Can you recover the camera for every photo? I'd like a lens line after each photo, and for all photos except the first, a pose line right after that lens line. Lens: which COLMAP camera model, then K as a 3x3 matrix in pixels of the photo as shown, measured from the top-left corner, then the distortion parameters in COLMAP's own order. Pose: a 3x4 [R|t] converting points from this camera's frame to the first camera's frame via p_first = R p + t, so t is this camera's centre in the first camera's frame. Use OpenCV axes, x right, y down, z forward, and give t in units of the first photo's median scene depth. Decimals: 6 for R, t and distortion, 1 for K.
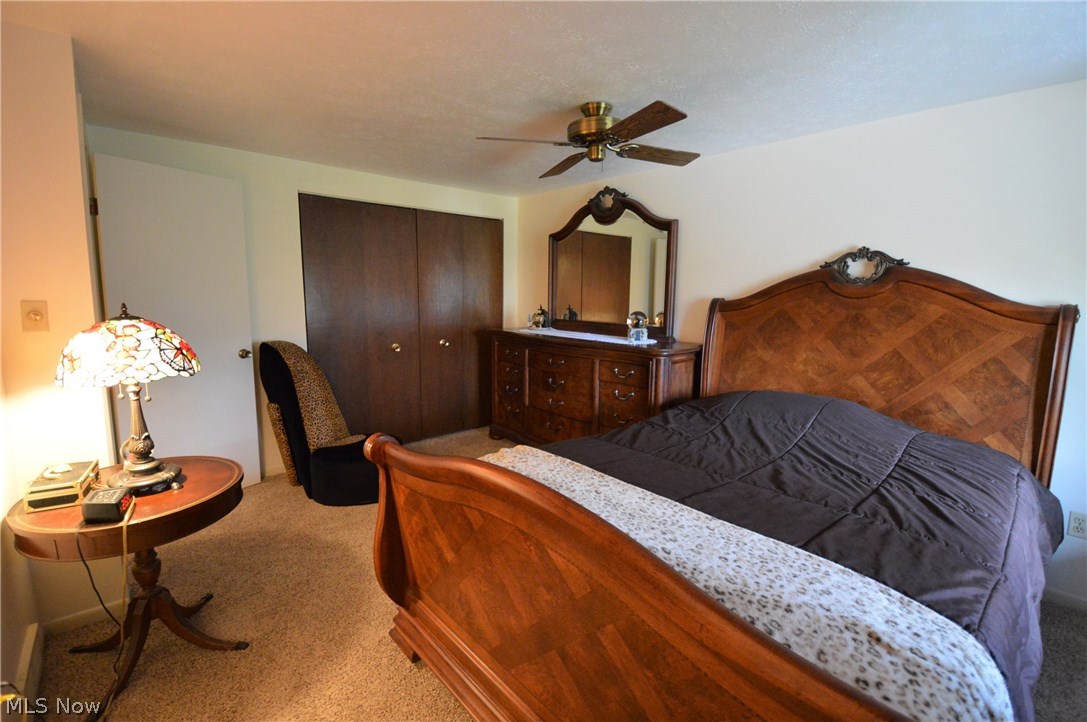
lens RADIAL K [[480.3, 0, 545.6], [0, 480.3, 357.3], [0, 0, 1]] dist [0.024401, -0.026746]
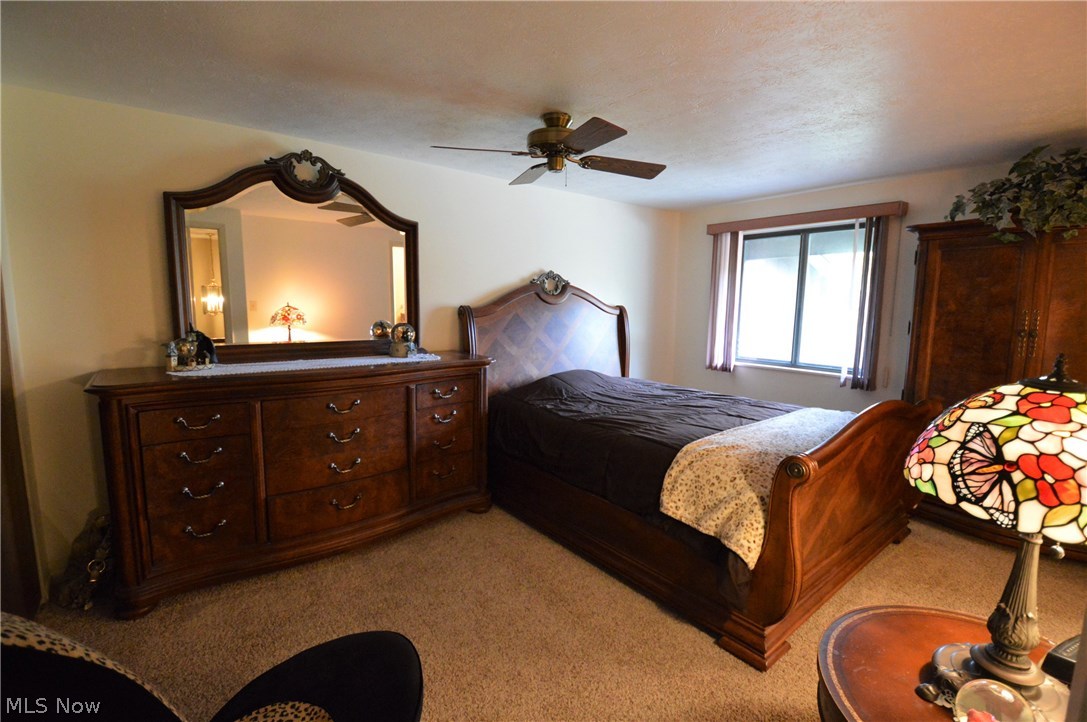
lens RADIAL K [[480.3, 0, 545.6], [0, 480.3, 357.3], [0, 0, 1]] dist [0.024401, -0.026746]
pose [[0.061851, -0.145550, 0.987416, -0.708097], [0.108183, 0.984459, 0.138338, -0.137731], [-0.992205, 0.098265, 0.076636, 0.745049]]
